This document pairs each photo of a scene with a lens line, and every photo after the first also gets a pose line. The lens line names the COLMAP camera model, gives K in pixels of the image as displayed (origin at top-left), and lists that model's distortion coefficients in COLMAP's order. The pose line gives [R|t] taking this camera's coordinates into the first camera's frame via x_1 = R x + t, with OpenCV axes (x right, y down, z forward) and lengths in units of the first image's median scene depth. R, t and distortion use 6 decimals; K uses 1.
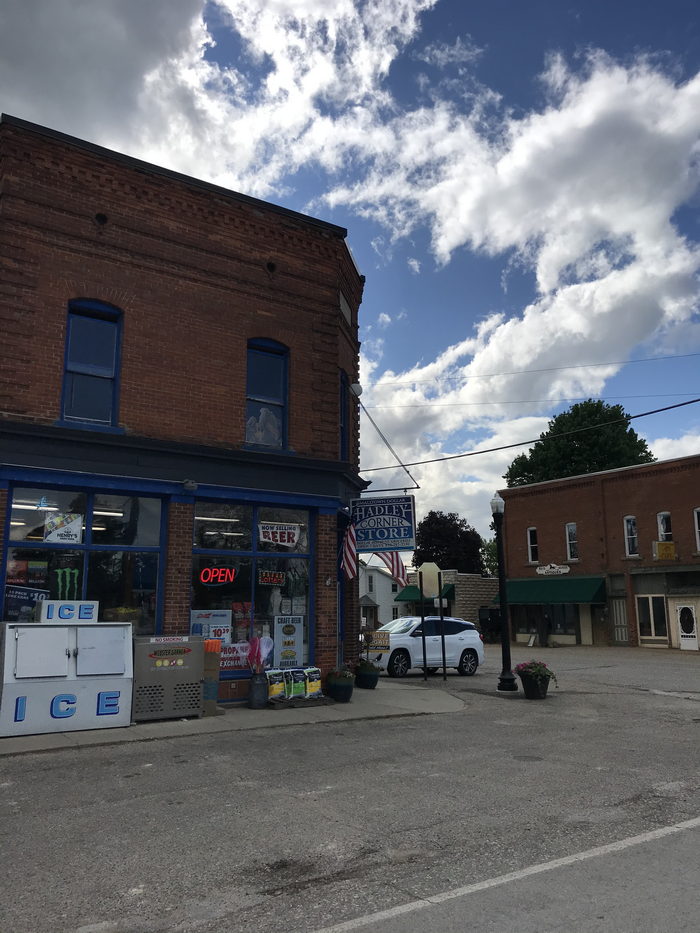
lens RADIAL K [[769.5, 0, 351.7], [0, 769.5, 463.1], [0, 0, 1]] dist [0.042964, -0.092316]
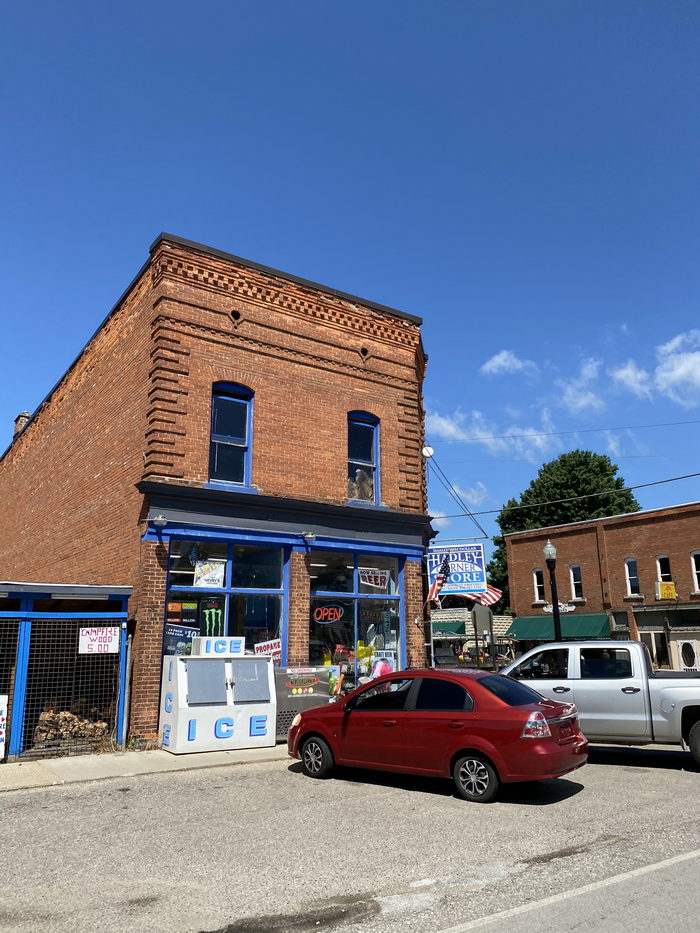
lens RADIAL K [[714.0, 0, 340.6], [0, 714.0, 452.7], [0, 0, 1]] dist [0.049685, -0.078220]
pose [[1.000000, -0.000930, -0.000002, -0.145839], [0.000927, 0.997225, -0.074439, -0.016658], [0.000071, 0.074439, 0.997226, -0.091439]]
